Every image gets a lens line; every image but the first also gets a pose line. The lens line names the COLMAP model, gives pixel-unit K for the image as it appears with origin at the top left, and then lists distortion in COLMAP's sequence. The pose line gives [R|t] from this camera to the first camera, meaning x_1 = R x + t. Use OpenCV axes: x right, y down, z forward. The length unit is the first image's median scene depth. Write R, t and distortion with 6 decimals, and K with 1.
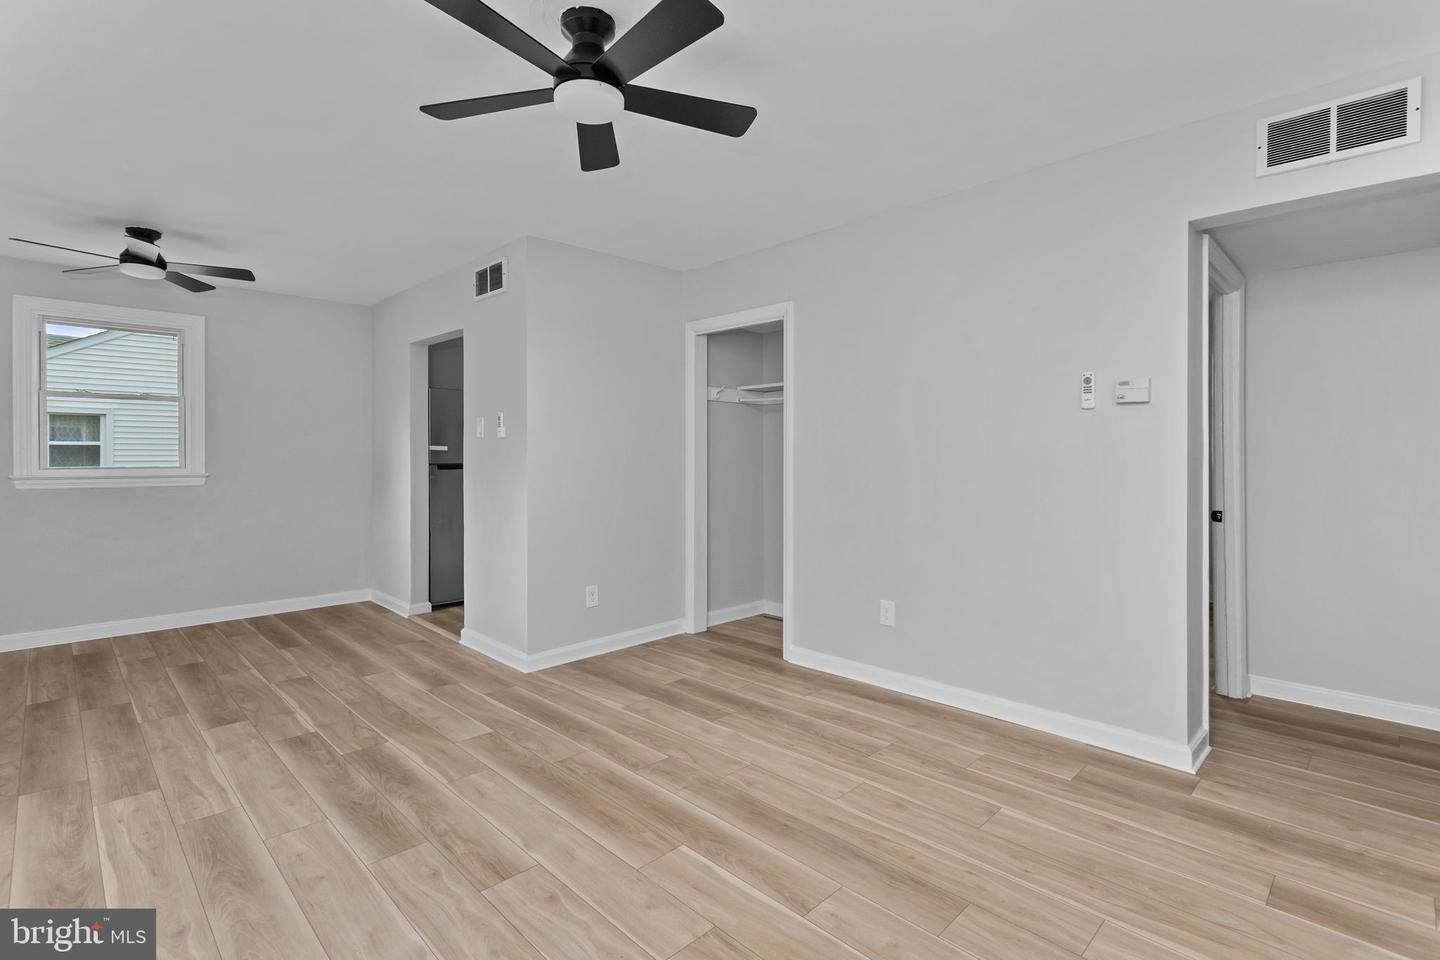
lens RADIAL K [[680.4, 0, 731.9], [0, 680.4, 474.9], [0, 0, 1]] dist [0.001339, 0.000541]
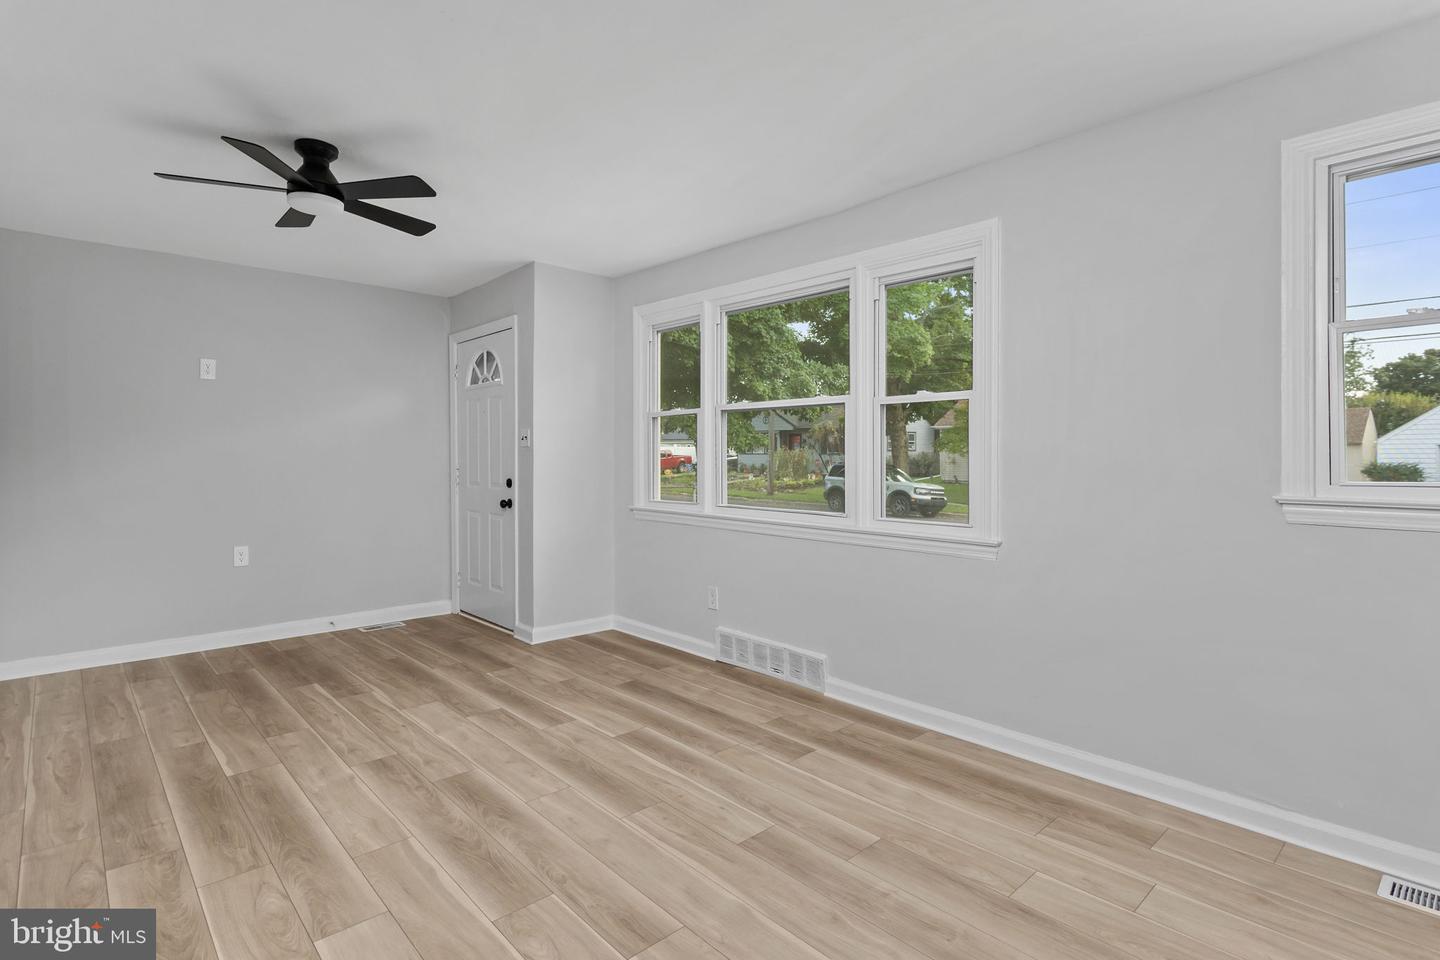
lens RADIAL K [[709.5, 0, 721.0], [0, 709.5, 467.9], [0, 0, 1]] dist [-0.002784, 0.001032]
pose [[-0.999107, 0.001363, 0.042221, -0.827077], [0.003418, 0.998810, 0.048658, -0.055368], [-0.042104, 0.048758, -0.997923, 1.803272]]
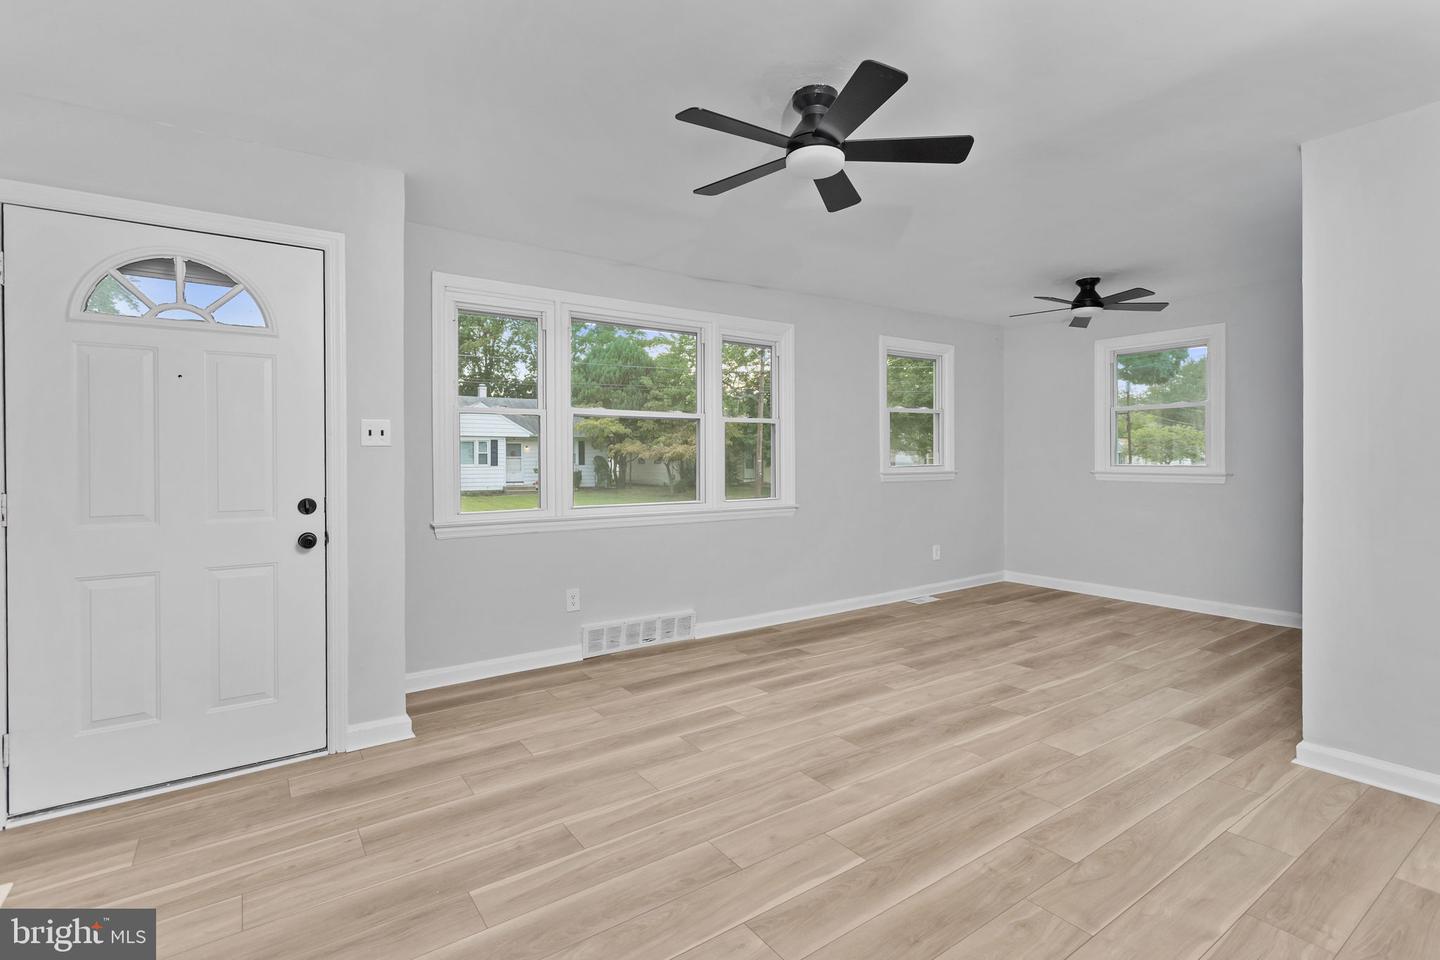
lens RADIAL K [[680.4, 0, 701.3], [0, 680.4, 471.5], [0, 0, 1]] dist [0.001339, 0.000541]
pose [[-0.194665, 0.023573, -0.980586, 0.746362], [-0.023148, 0.999322, 0.028619, -0.026609], [0.980597, 0.028270, -0.193987, 0.771128]]
